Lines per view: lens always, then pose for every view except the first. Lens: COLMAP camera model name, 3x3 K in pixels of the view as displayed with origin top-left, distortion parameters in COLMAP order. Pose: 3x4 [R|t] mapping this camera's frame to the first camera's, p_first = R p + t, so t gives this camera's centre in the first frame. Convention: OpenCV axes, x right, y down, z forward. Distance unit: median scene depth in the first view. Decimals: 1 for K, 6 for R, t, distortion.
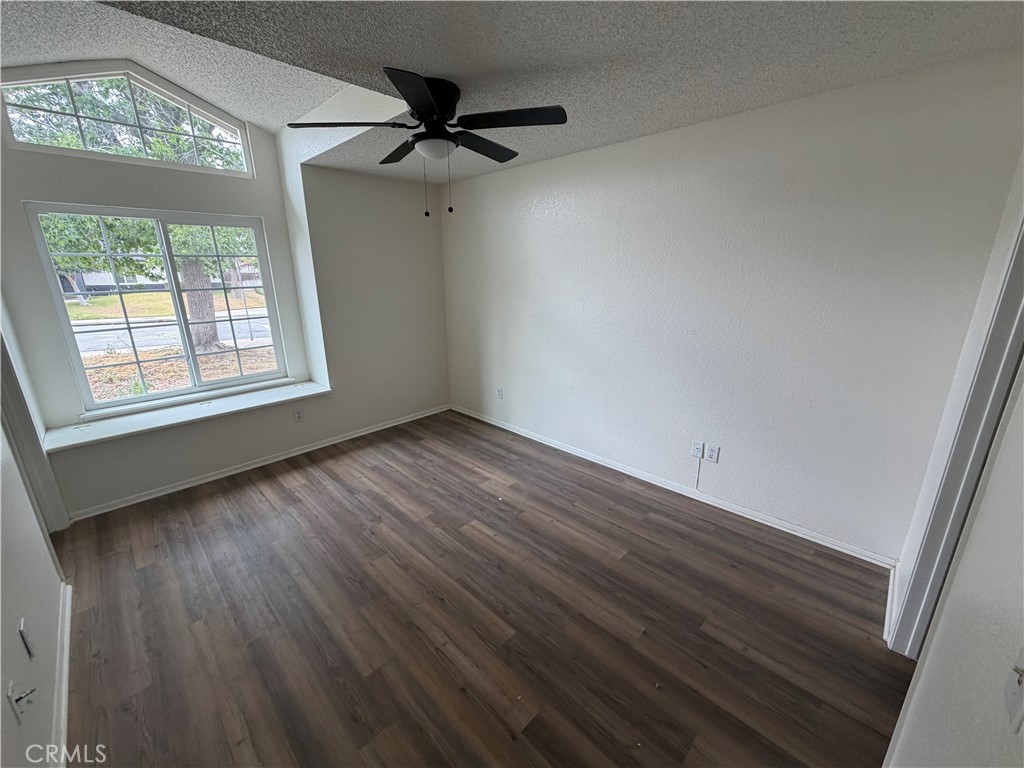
lens RADIAL K [[407.7, 0, 509.1], [0, 407.7, 384.6], [0, 0, 1]] dist [-0.000615, 0.000251]
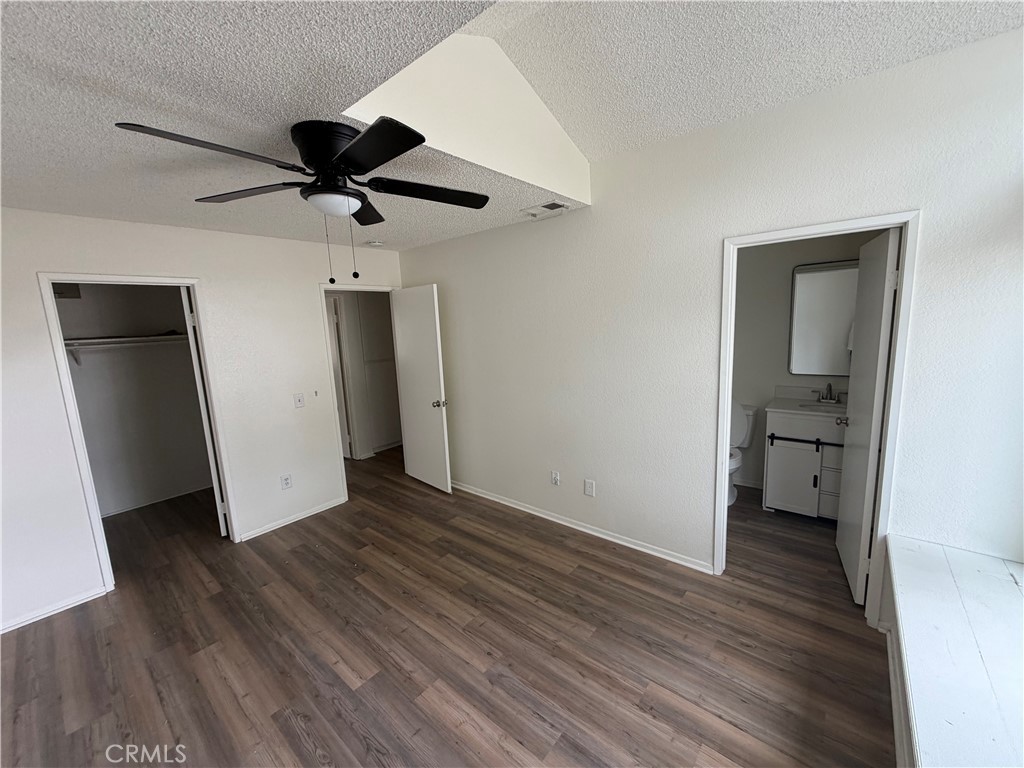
lens RADIAL K [[407.7, 0, 509.1], [0, 407.7, 384.6], [0, 0, 1]] dist [-0.000615, 0.000251]
pose [[-0.995952, 0.062844, -0.064266, -0.377711], [0.030039, 0.906567, 0.420991, -0.488778], [0.084718, 0.417356, -0.904785, 1.608918]]
